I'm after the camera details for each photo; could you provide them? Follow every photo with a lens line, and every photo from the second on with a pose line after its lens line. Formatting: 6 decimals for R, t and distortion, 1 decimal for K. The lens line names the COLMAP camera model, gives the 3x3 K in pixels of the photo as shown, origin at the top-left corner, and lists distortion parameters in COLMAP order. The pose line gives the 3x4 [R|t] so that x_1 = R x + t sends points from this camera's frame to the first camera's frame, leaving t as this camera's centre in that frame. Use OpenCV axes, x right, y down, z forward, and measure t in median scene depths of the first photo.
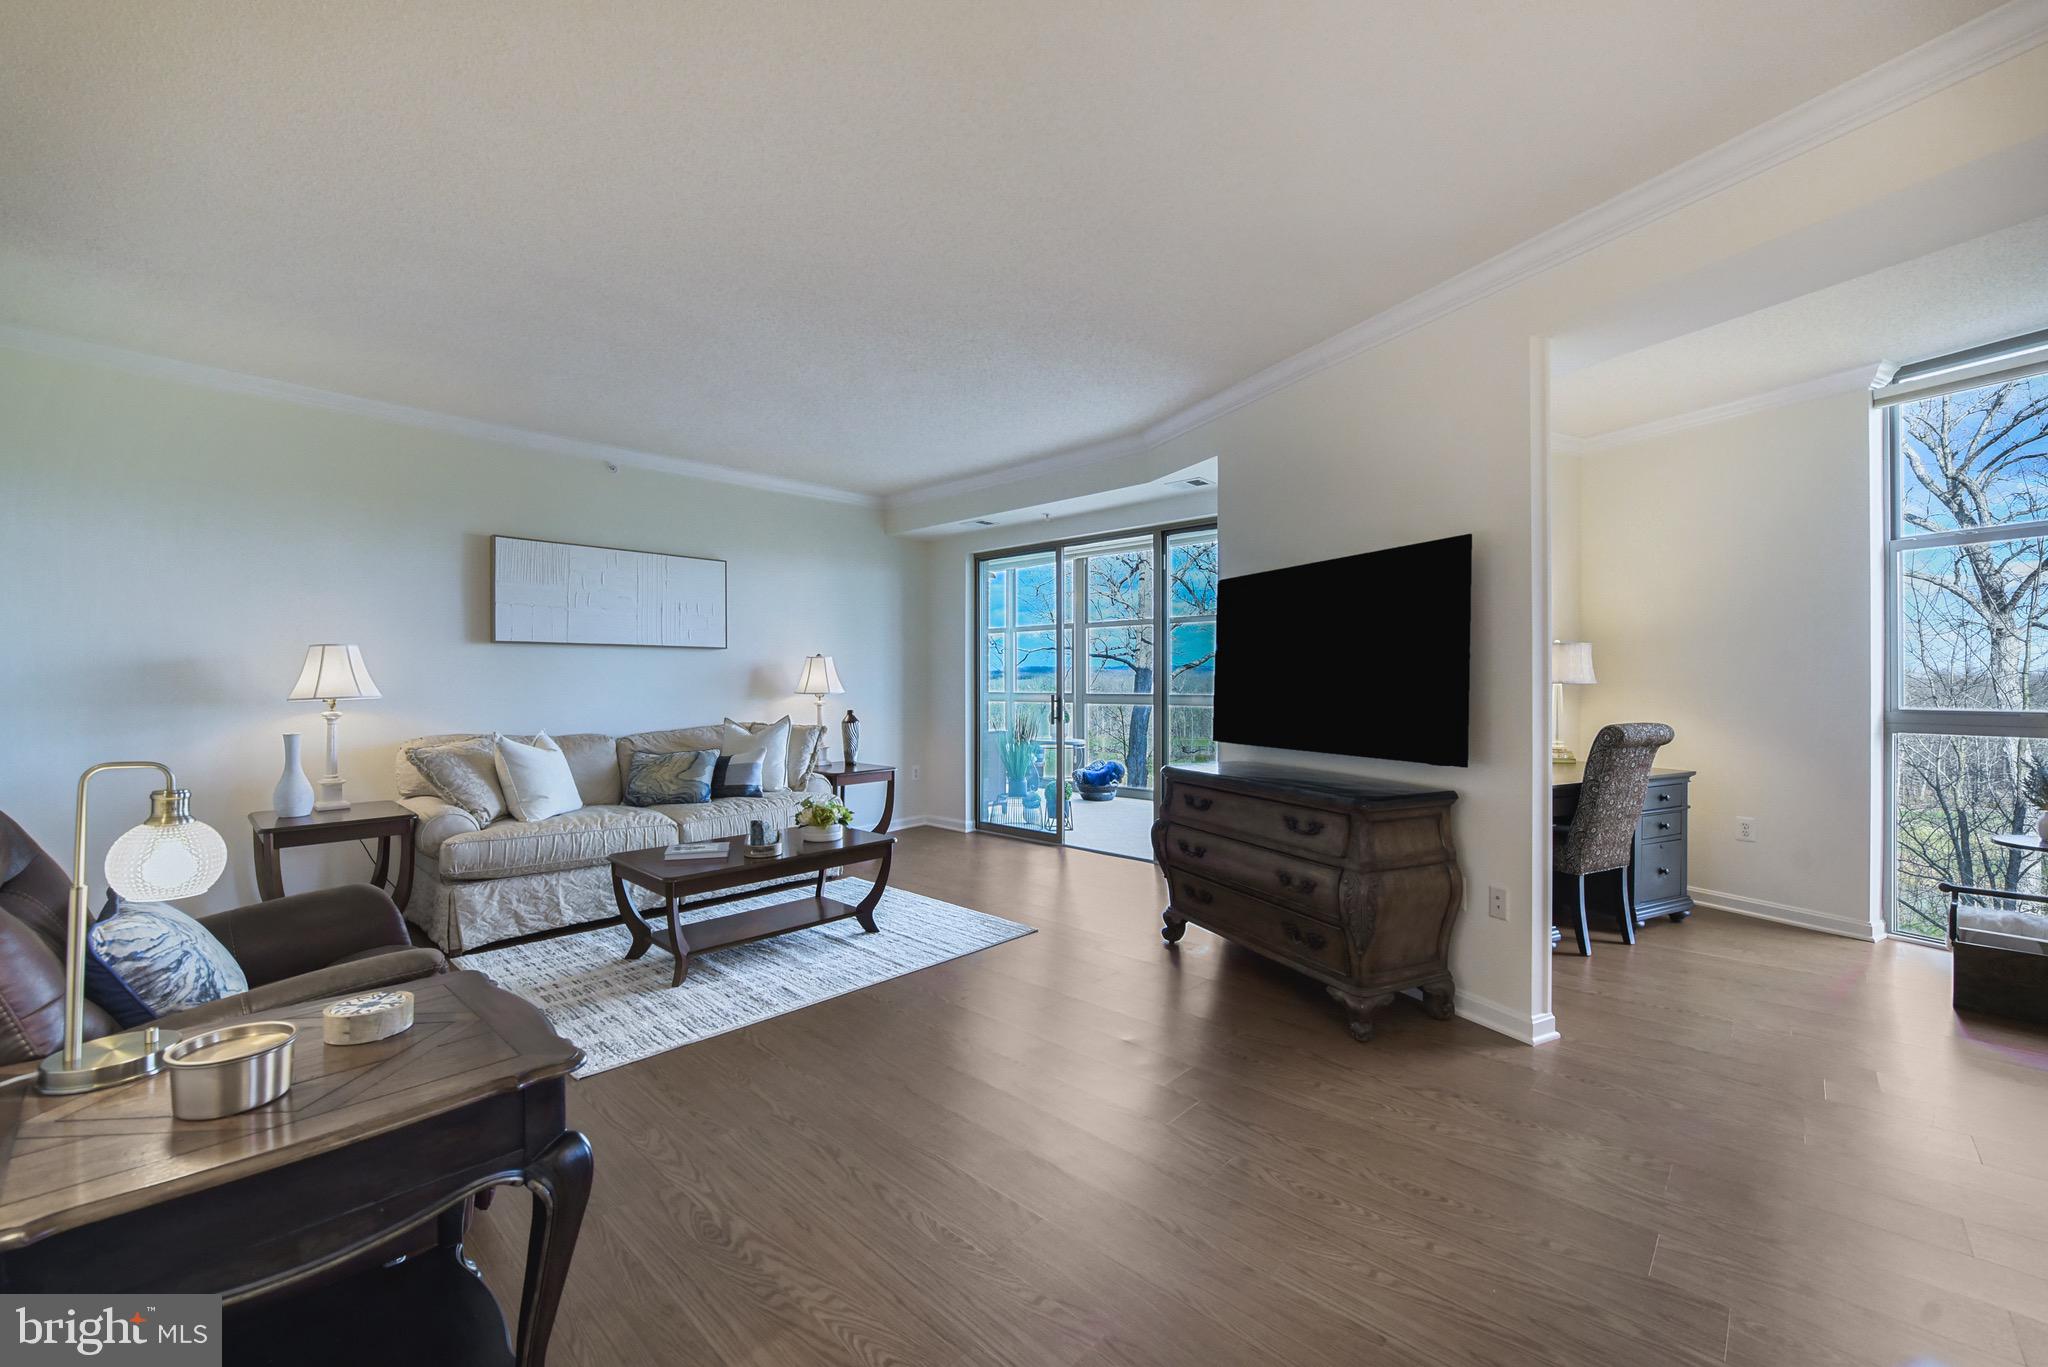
lens RADIAL K [[821.8, 0, 1032.0], [0, 821.8, 679.2], [0, 0, 1]] dist [-0.008104, -0.000039]
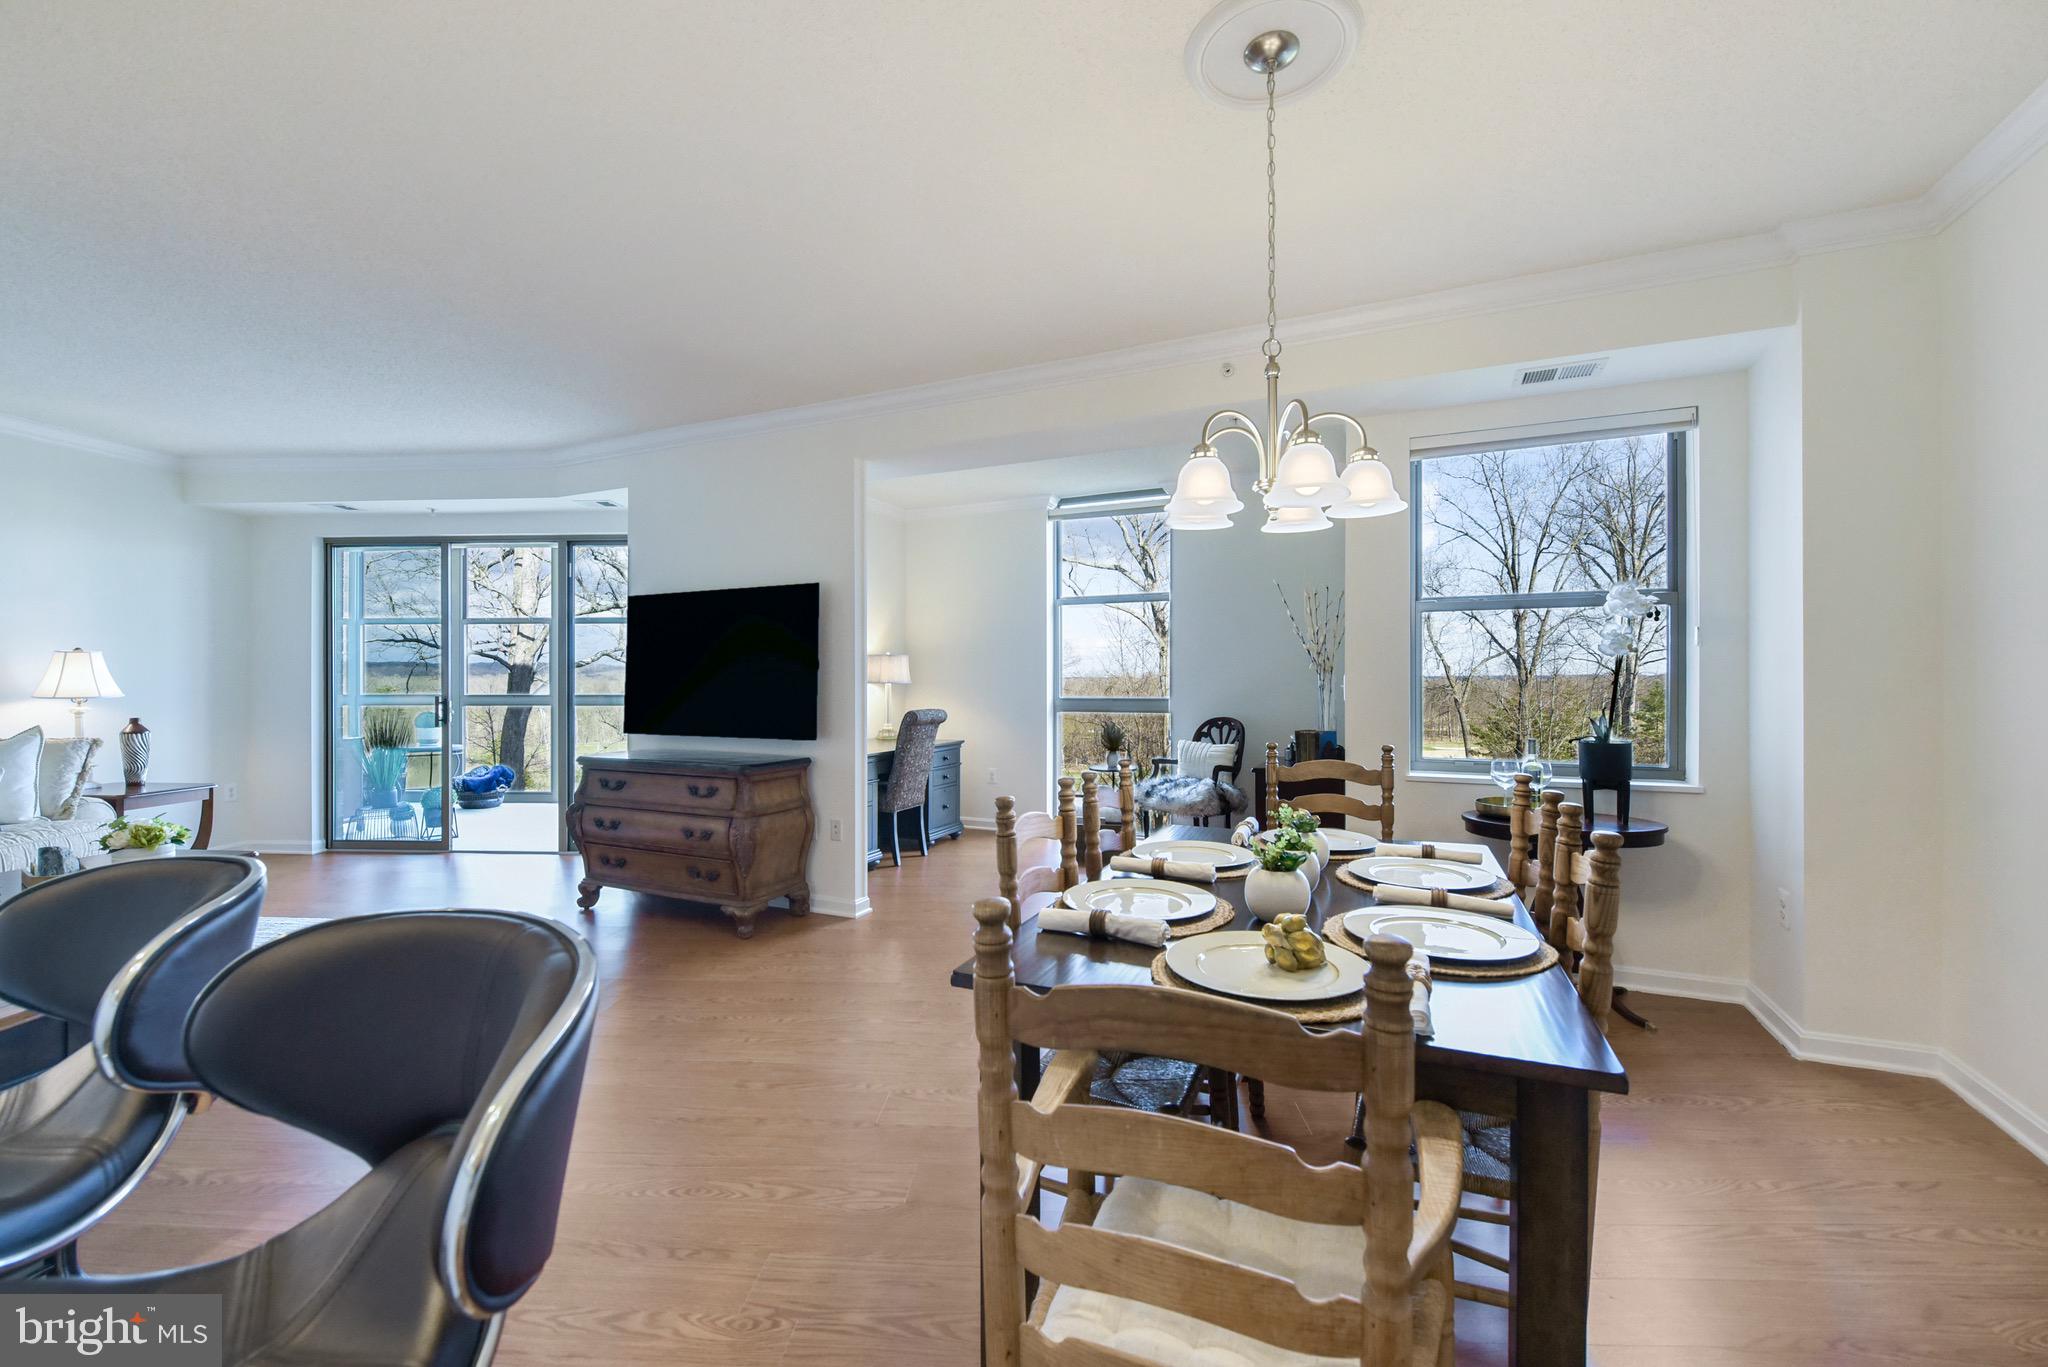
lens RADIAL K [[821.8, 0, 1032.0], [0, 821.8, 679.2], [0, 0, 1]] dist [-0.008104, -0.000039]
pose [[0.764807, 0.000426, 0.644259, -0.092764], [-0.000895, 1.000000, 0.000401, -0.002938], [-0.644259, -0.000883, 0.764807, -0.281851]]
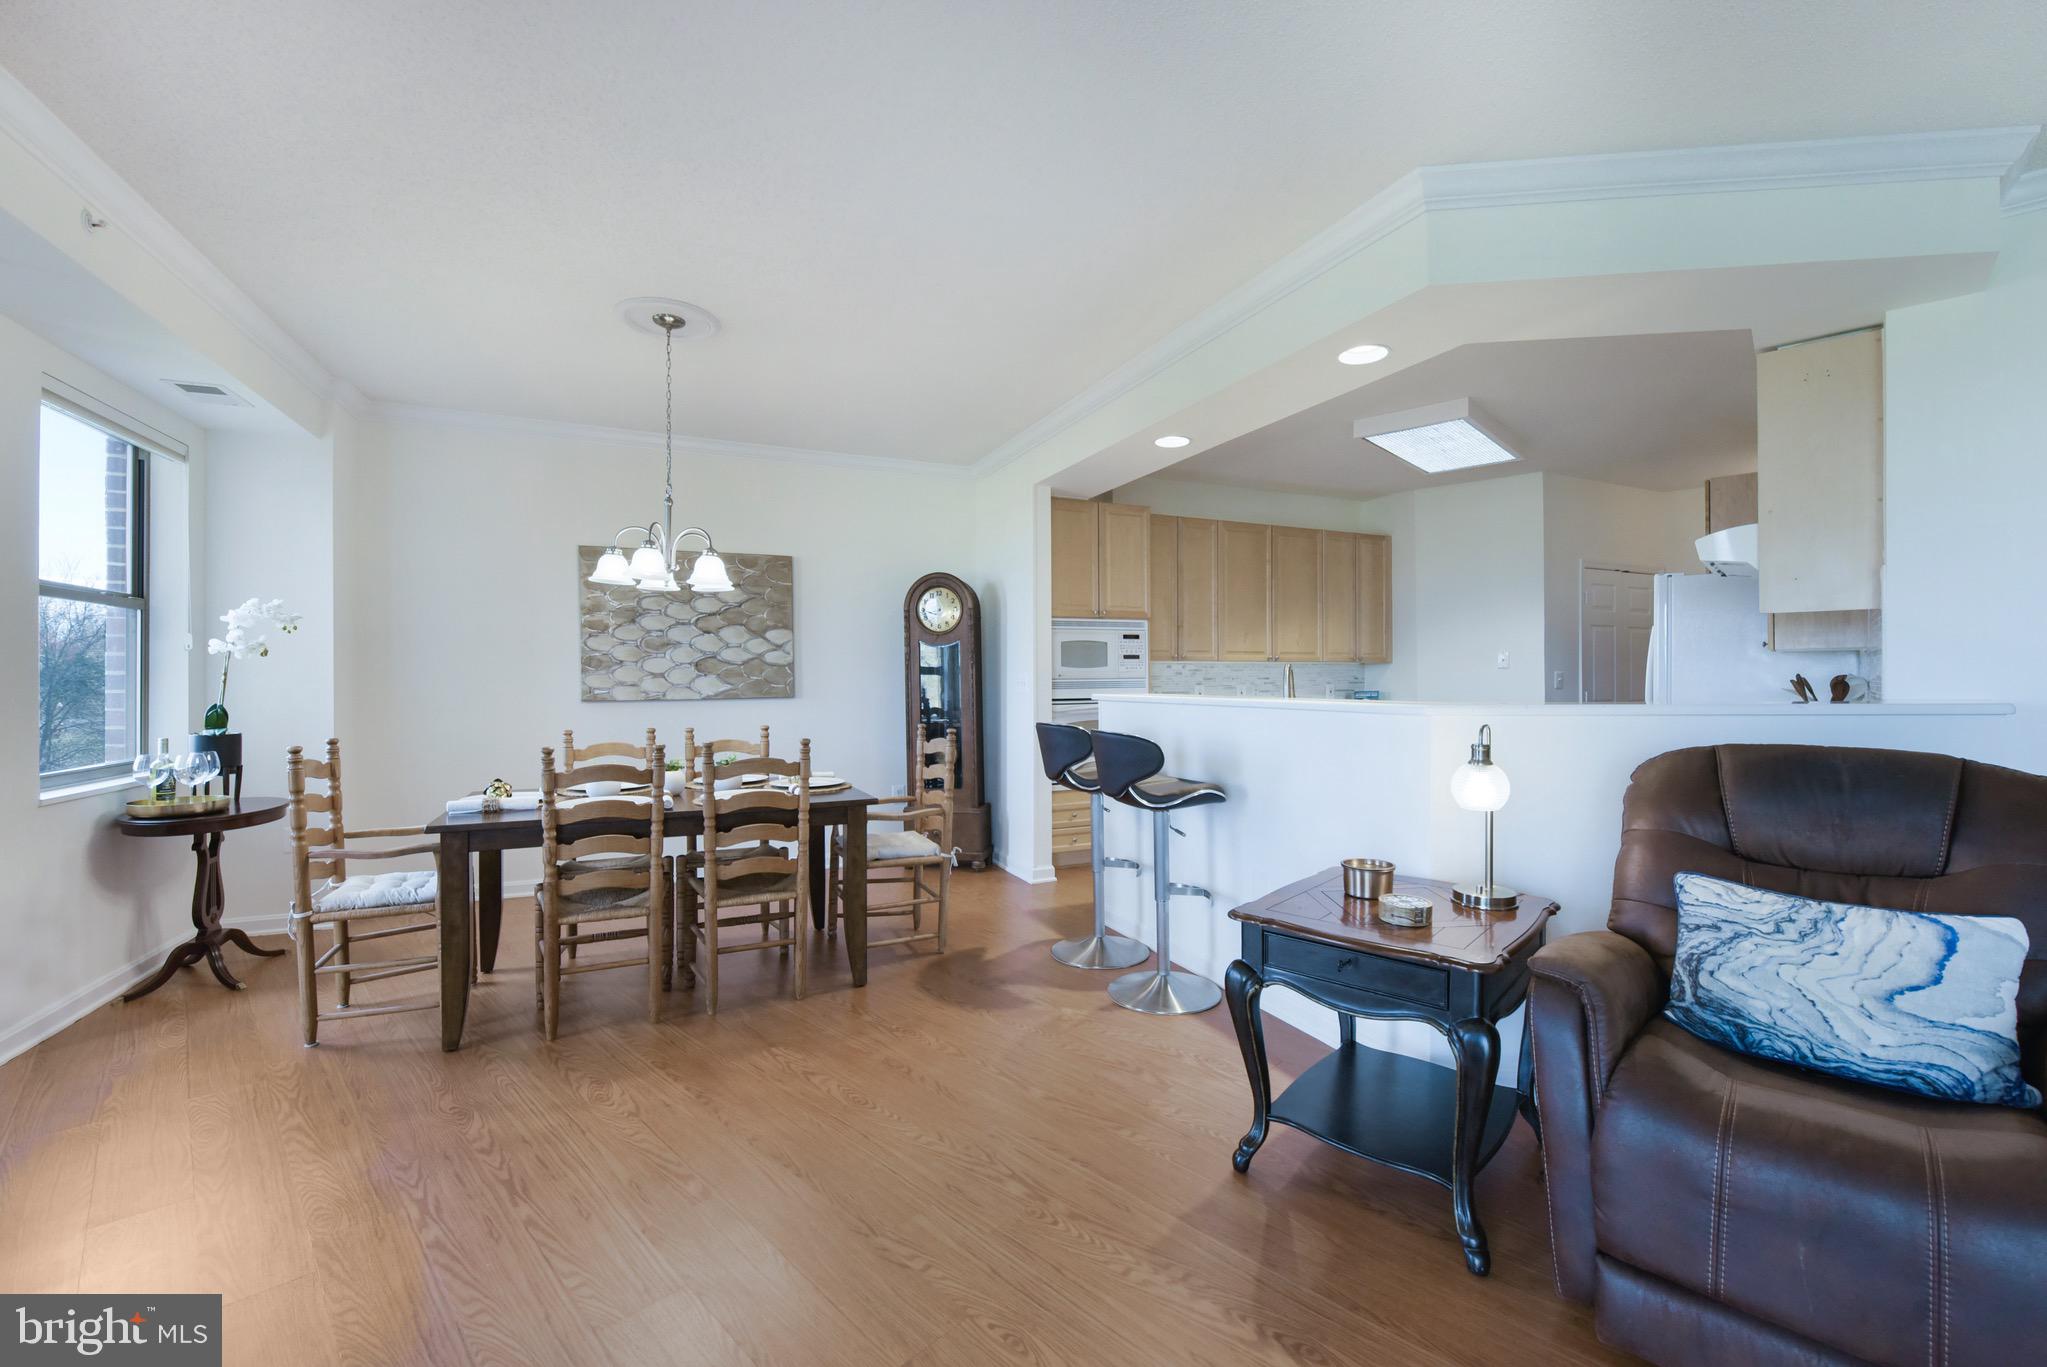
lens RADIAL K [[849.2, 0, 1023.5], [0, 849.2, 683.5], [0, 0, 1]] dist [-0.000500, -0.000100]
pose [[-0.999925, 0.003804, 0.011644, -0.049359], [0.003758, 0.999985, -0.004011, 0.010601], [-0.011659, -0.003967, -0.999924, 0.887703]]
